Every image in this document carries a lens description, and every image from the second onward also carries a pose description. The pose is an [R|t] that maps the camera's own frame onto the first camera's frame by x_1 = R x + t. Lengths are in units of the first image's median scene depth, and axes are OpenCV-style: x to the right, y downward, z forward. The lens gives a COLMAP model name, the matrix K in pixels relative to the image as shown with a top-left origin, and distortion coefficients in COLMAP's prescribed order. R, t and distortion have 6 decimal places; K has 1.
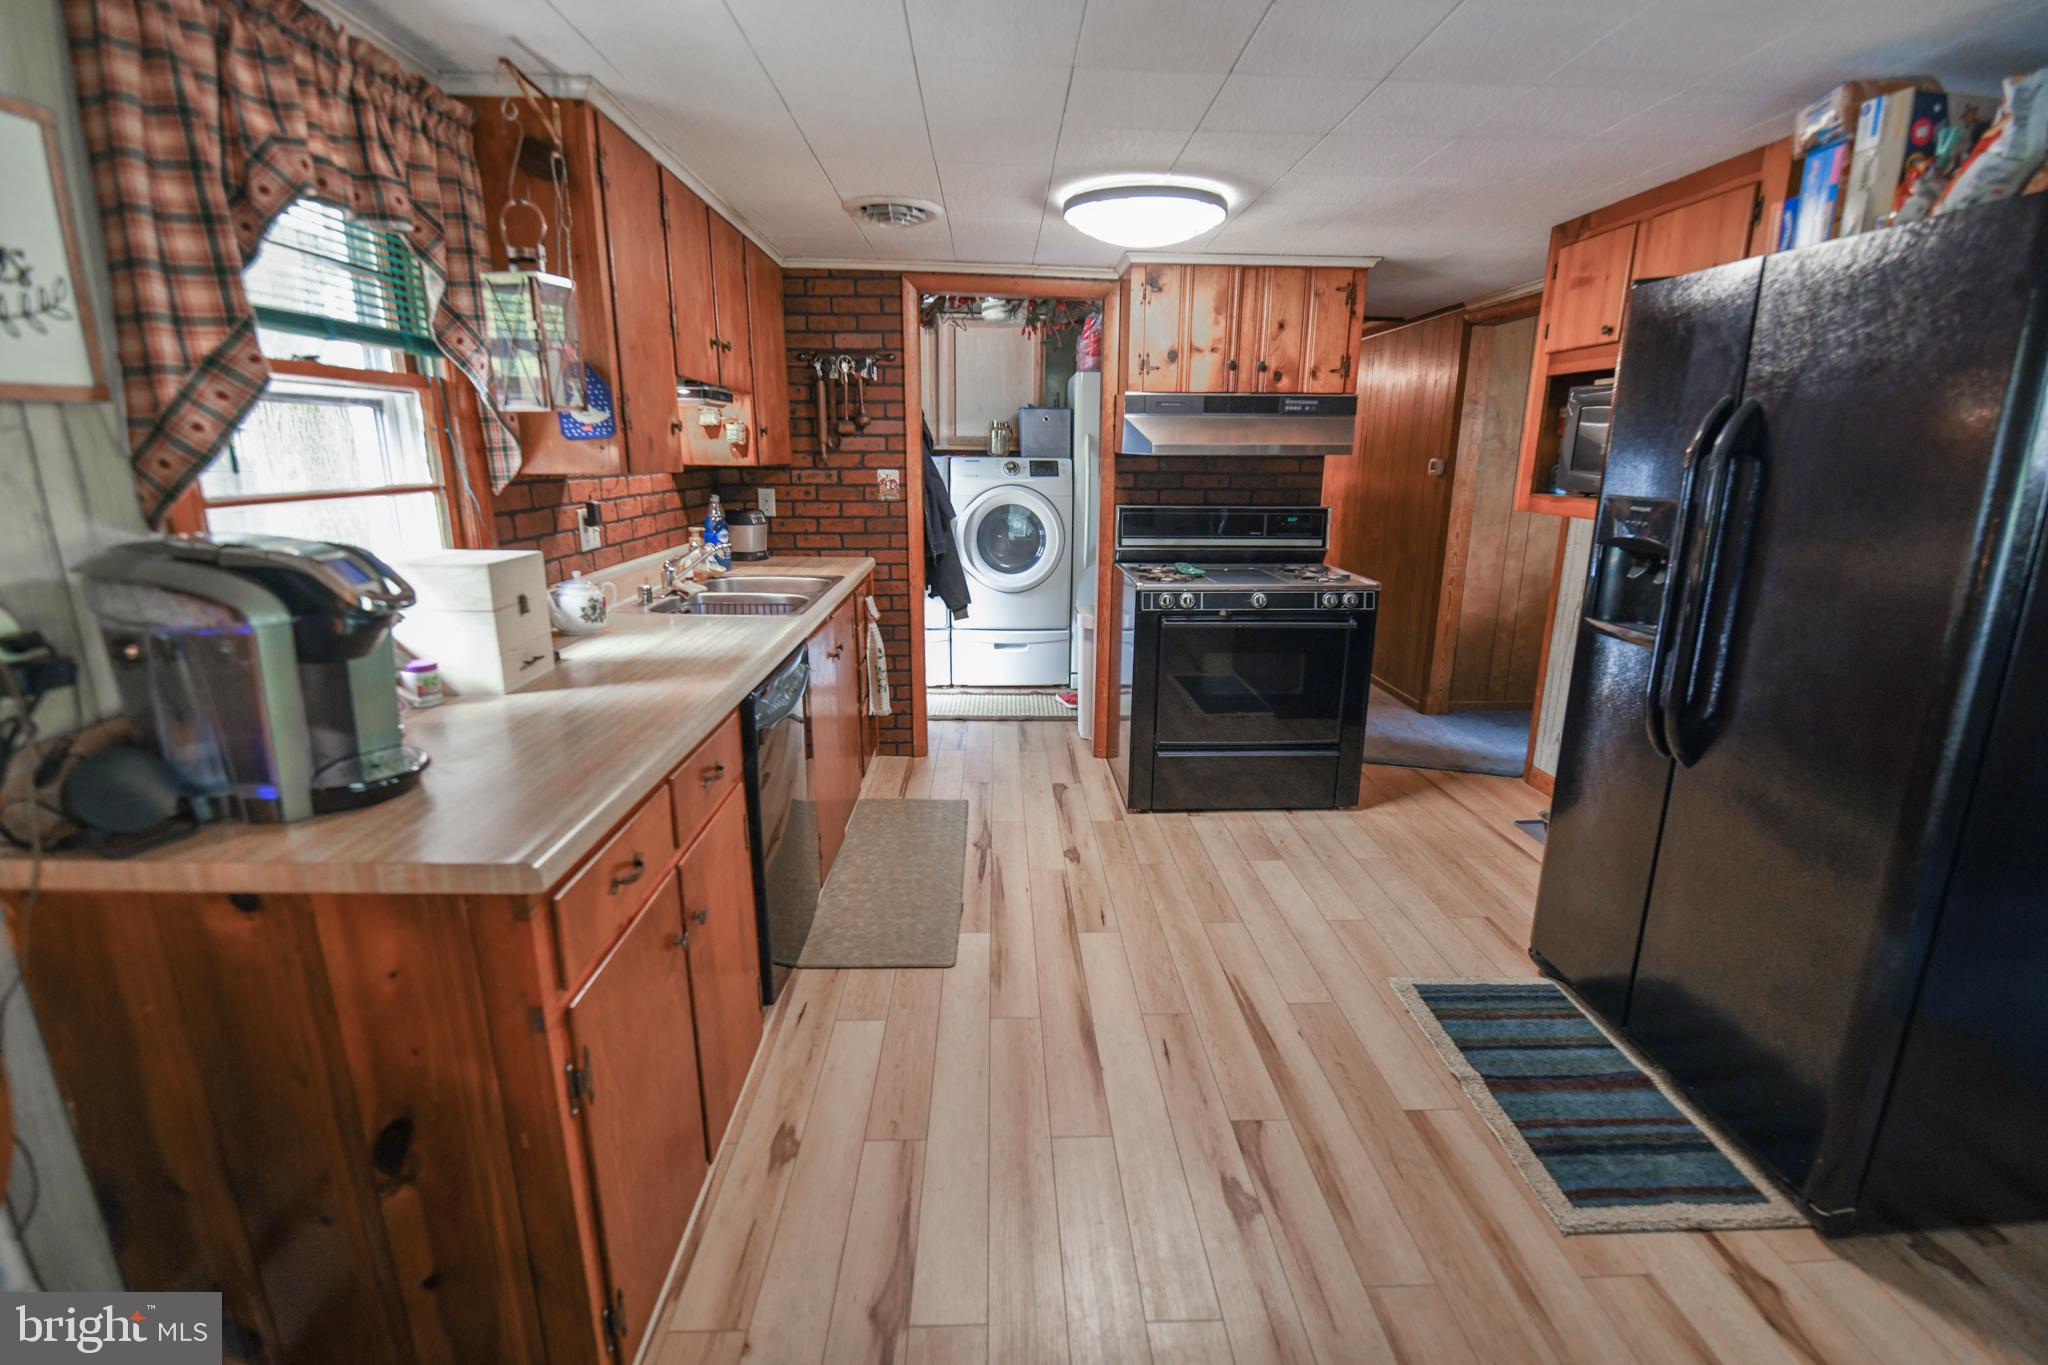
lens RADIAL K [[903.7, 0, 1034.6], [0, 903.7, 681.5], [0, 0, 1]] dist [-0.002783, -0.008732]
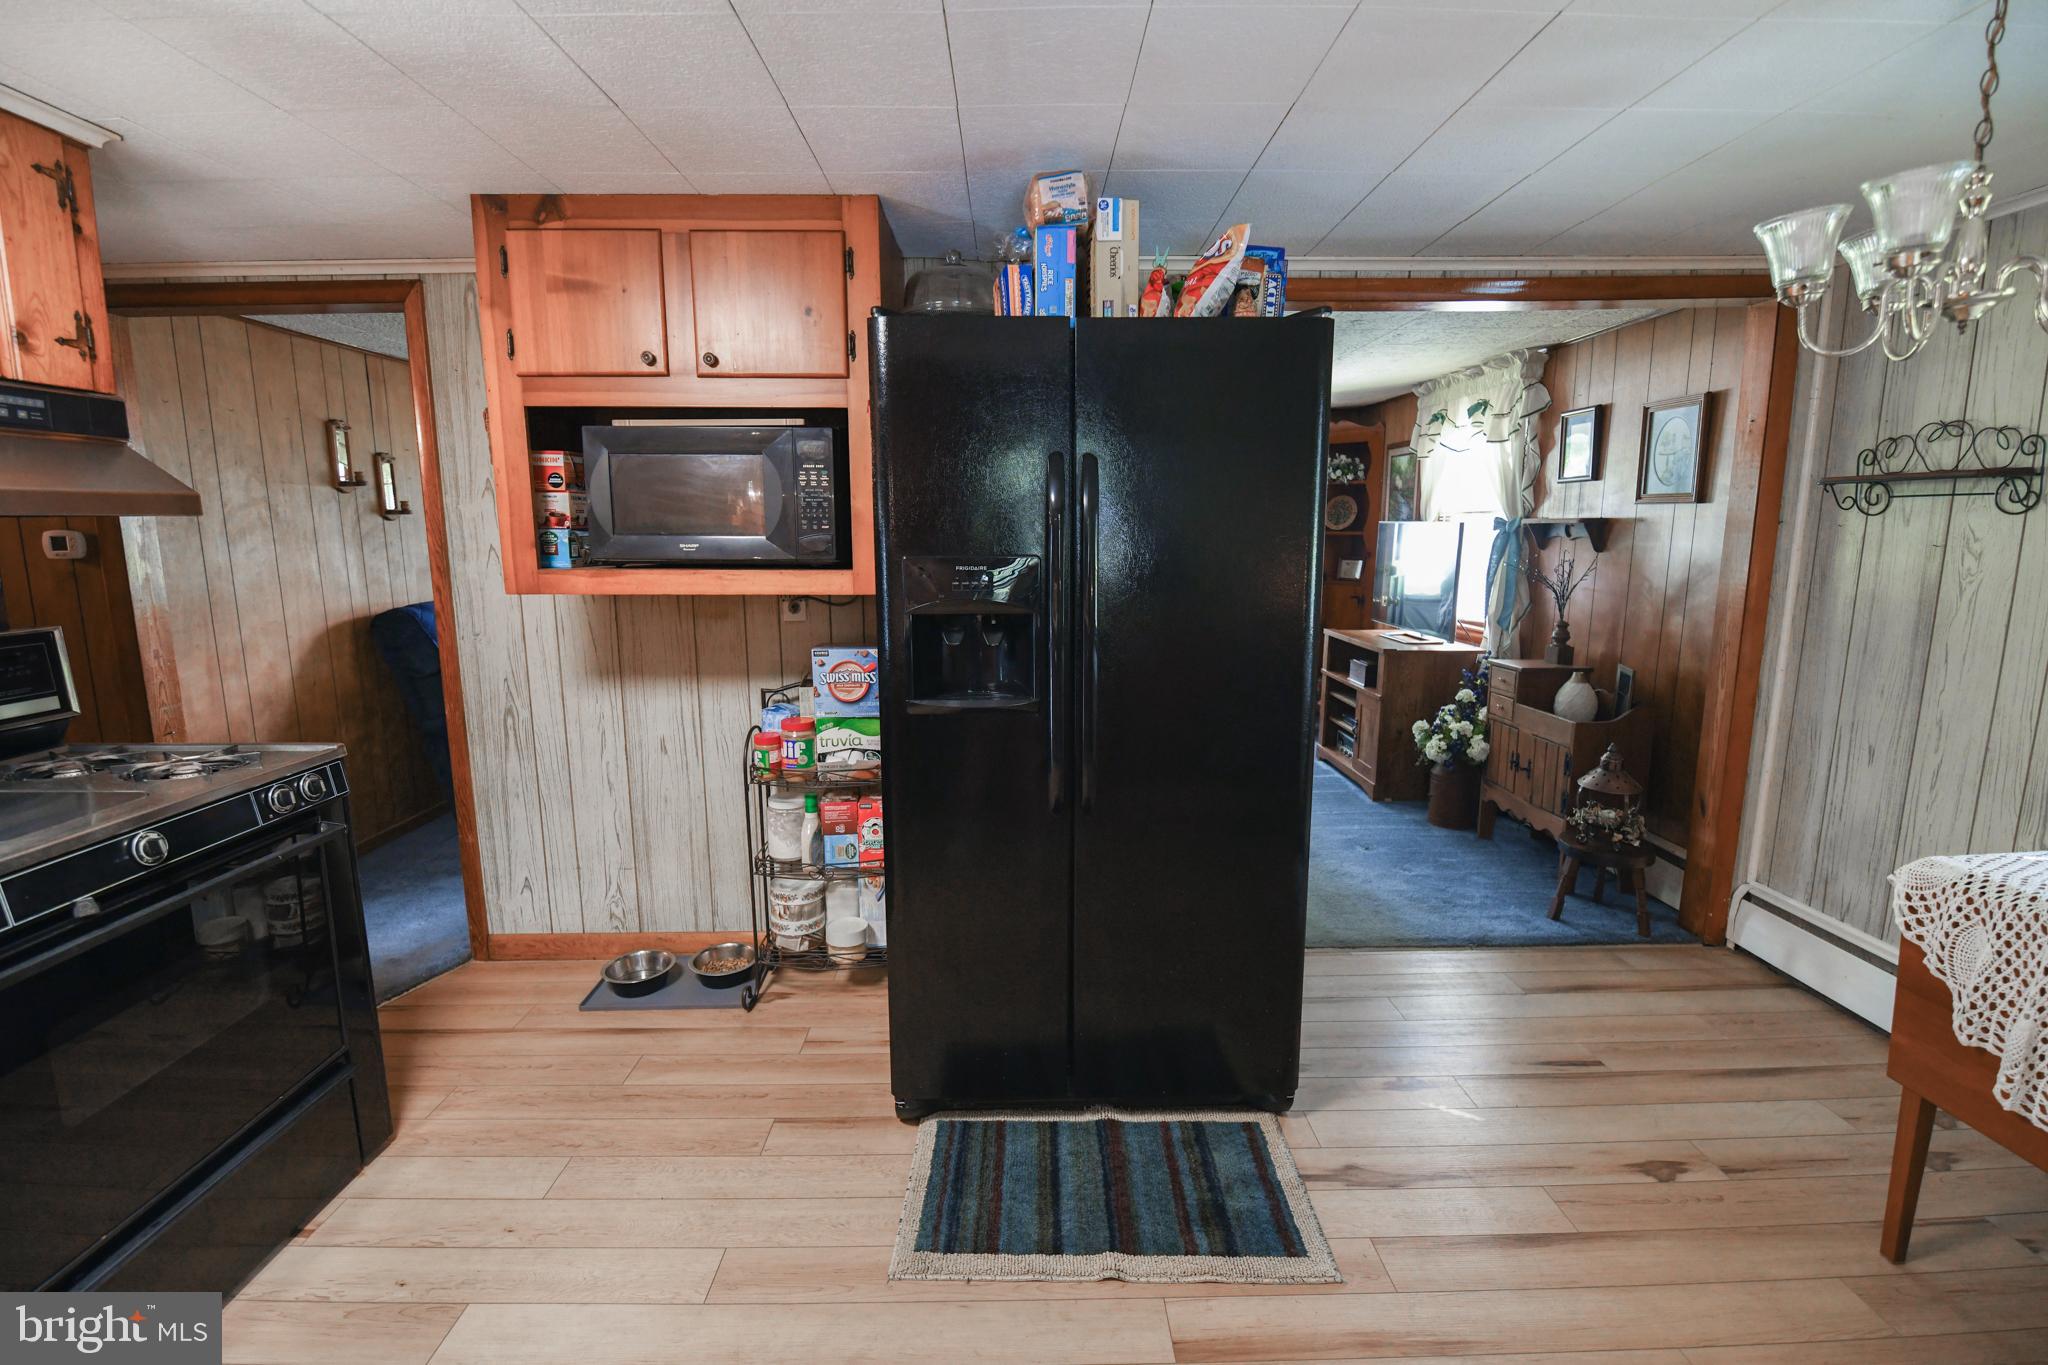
lens RADIAL K [[903.7, 0, 1024.1], [0, 903.7, 675.9], [0, 0, 1]] dist [-0.002783, -0.008732]
pose [[0.032683, -0.166239, 0.985544, -0.170638], [0.251019, 0.955830, 0.152903, -0.155517], [-0.967430, 0.242393, 0.072968, 0.662708]]
